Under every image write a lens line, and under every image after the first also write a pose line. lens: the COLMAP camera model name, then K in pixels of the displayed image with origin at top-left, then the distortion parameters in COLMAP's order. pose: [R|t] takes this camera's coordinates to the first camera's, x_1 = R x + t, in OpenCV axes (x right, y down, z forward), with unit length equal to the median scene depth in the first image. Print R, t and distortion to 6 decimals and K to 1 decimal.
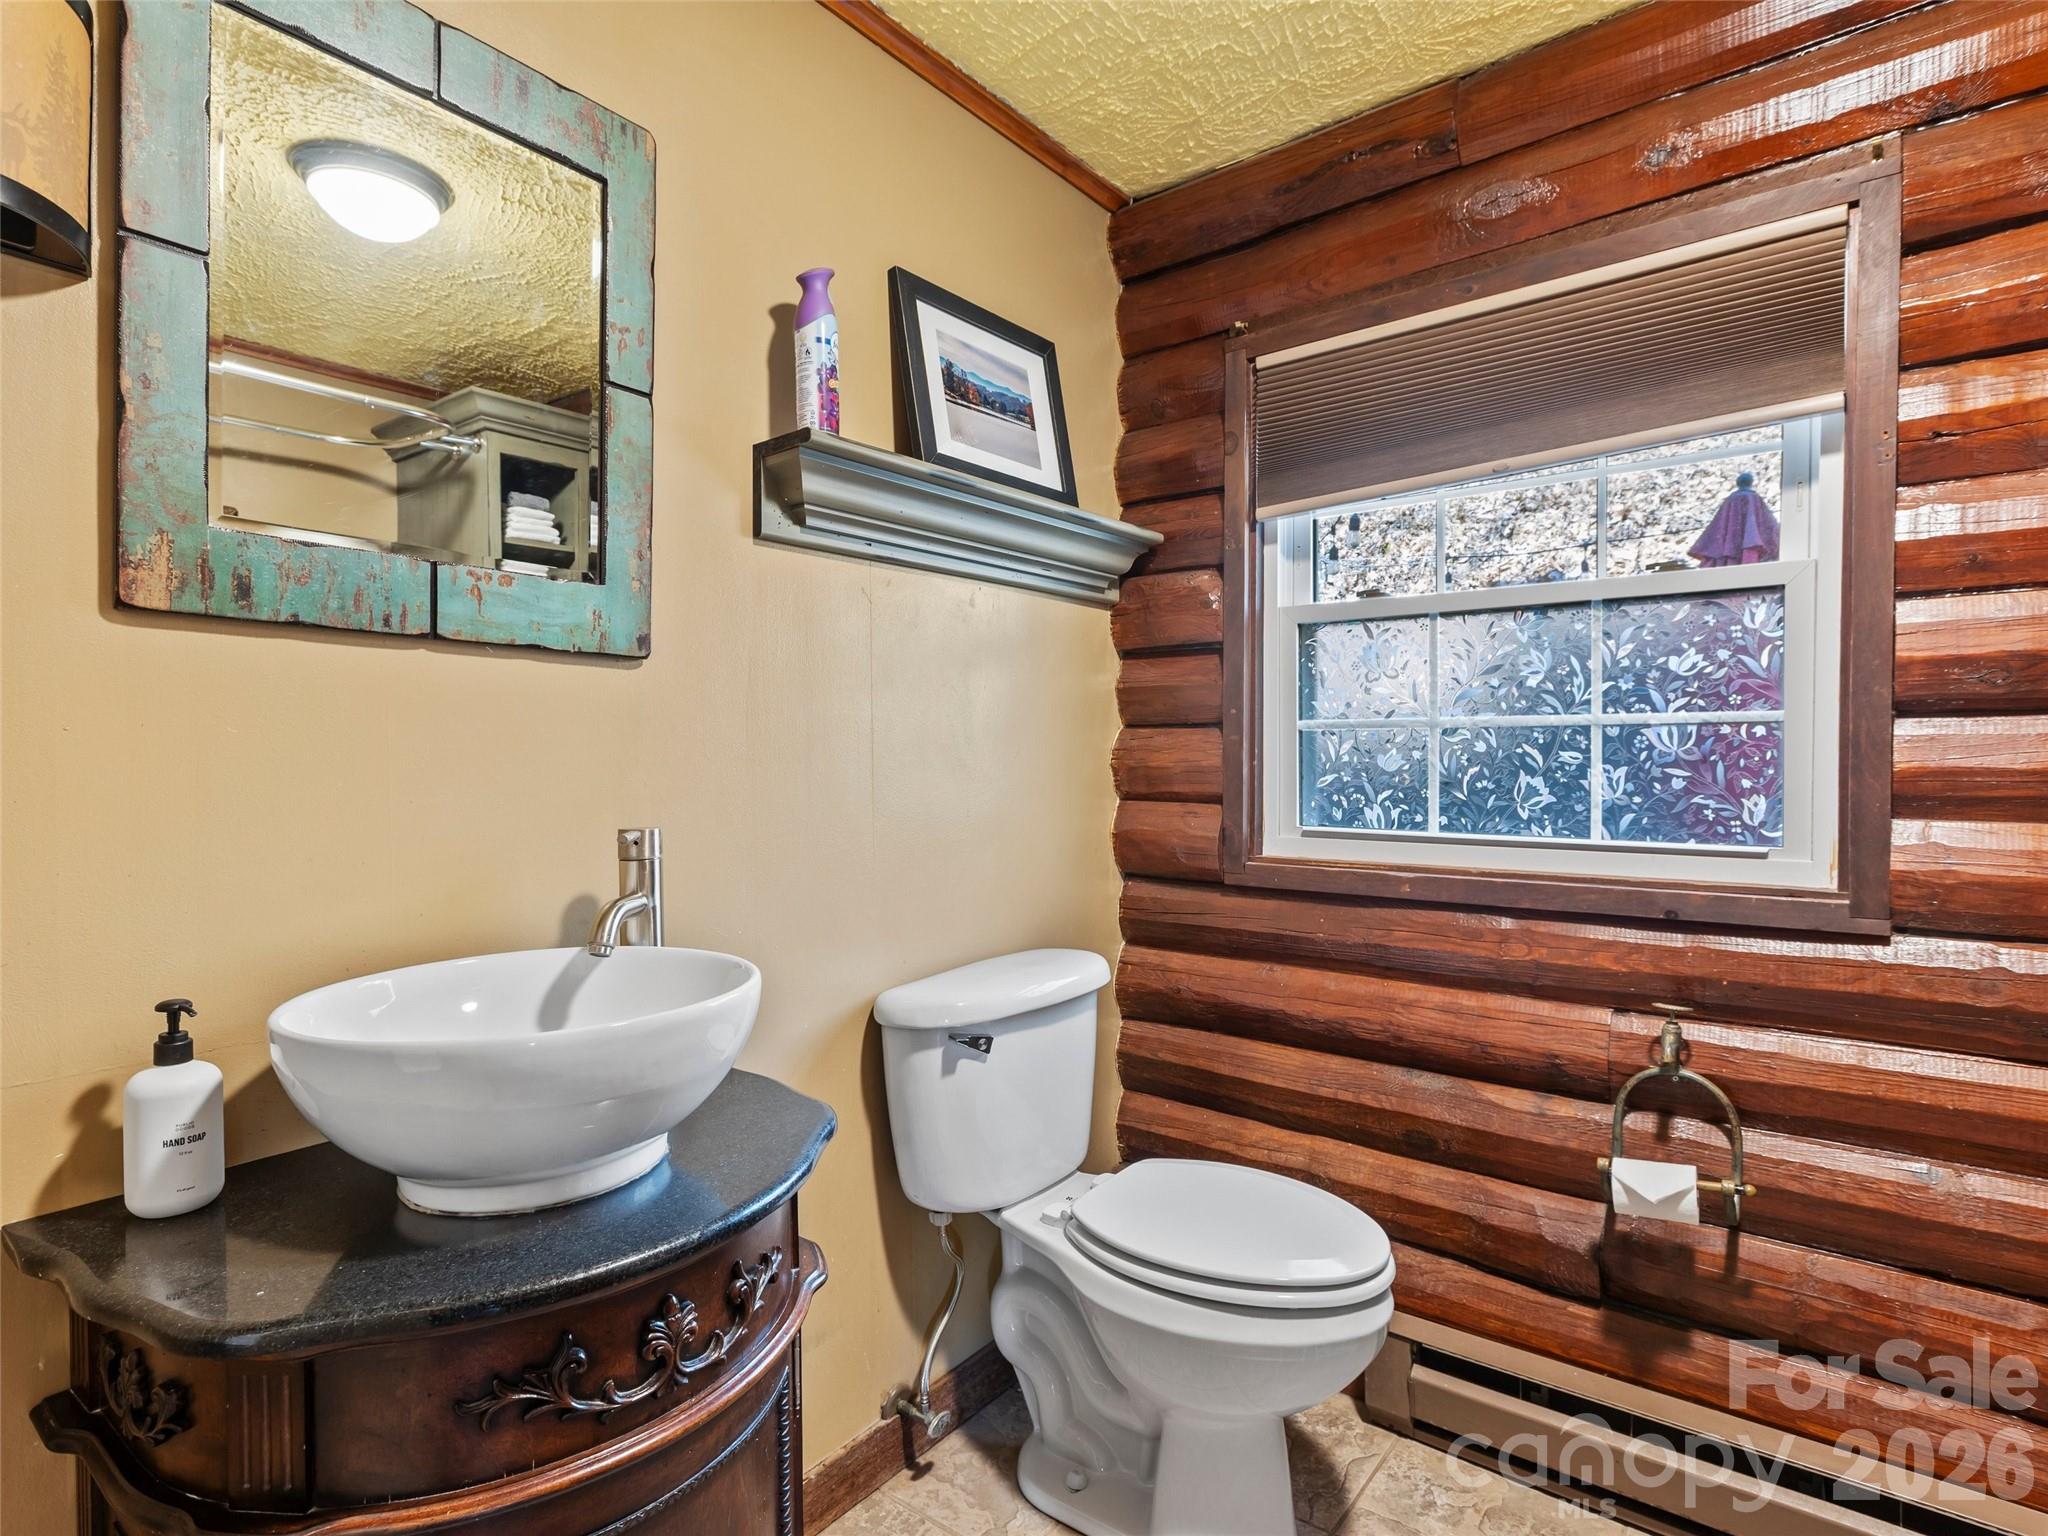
lens RADIAL K [[1048.1, 0, 1027.2], [0, 1048.1, 769.2], [0, 0, 1]] dist [0.014630, 0.000812]
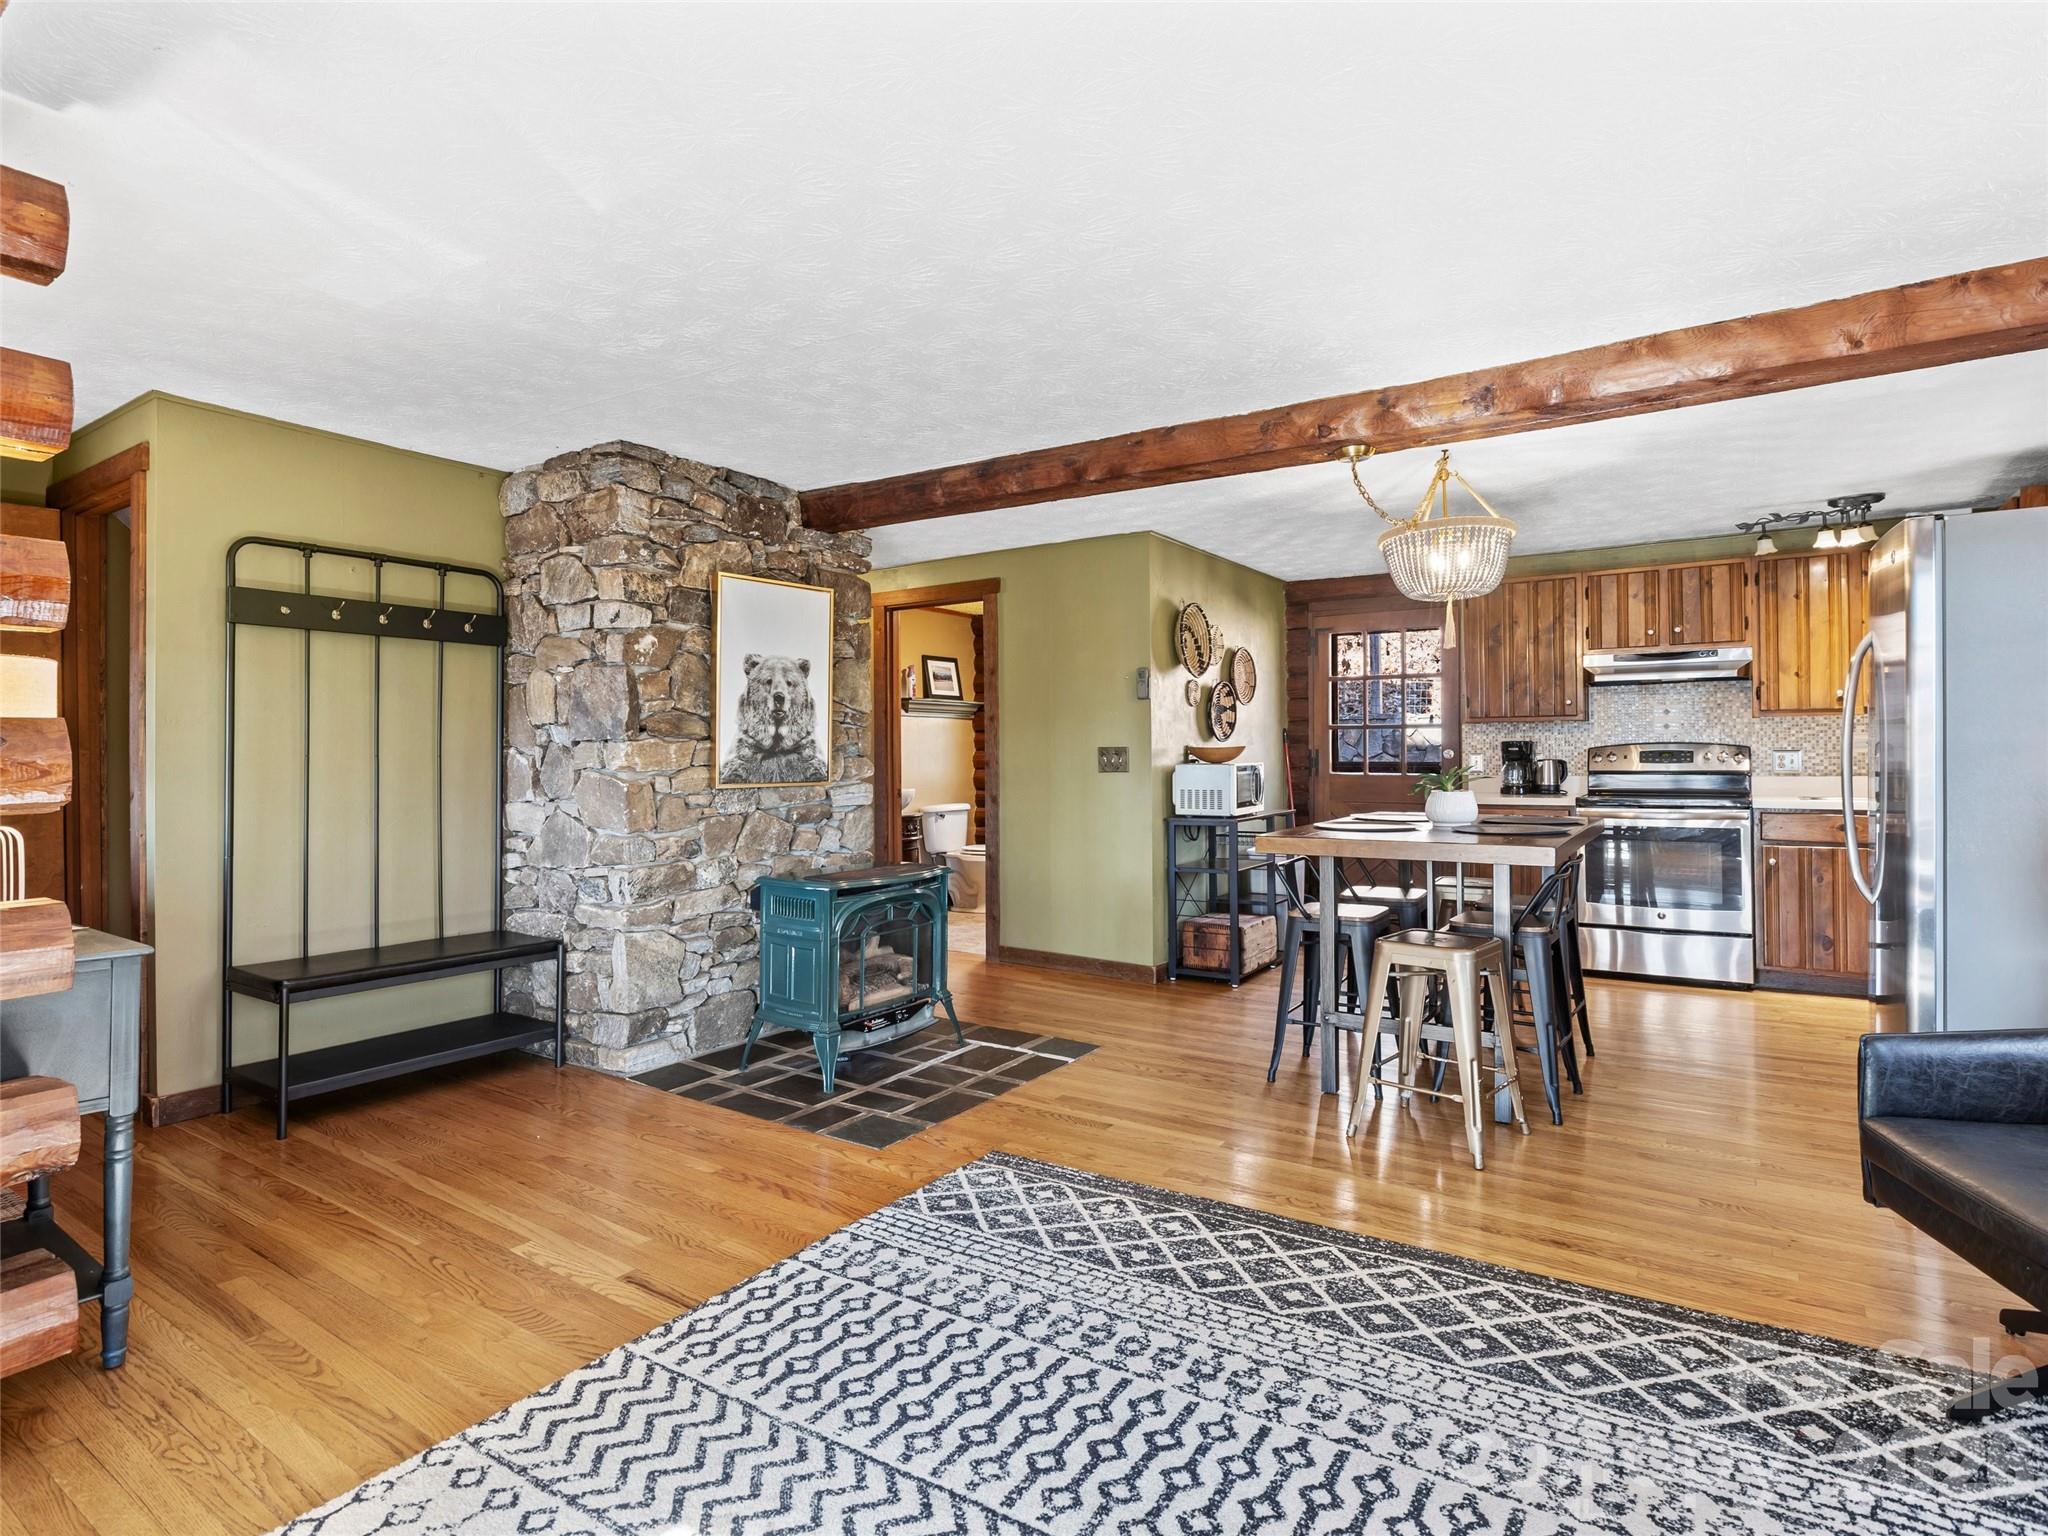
lens RADIAL K [[1069.3, 0, 1020.5], [0, 1069.3, 758.9], [0, 0, 1]] dist [-0.009955, 0.000750]
pose [[0.996845, -0.001412, 0.079357, -0.065326], [0.001795, 0.999987, -0.004758, 0.015528], [-0.079349, 0.004885, 0.996835, -3.502938]]
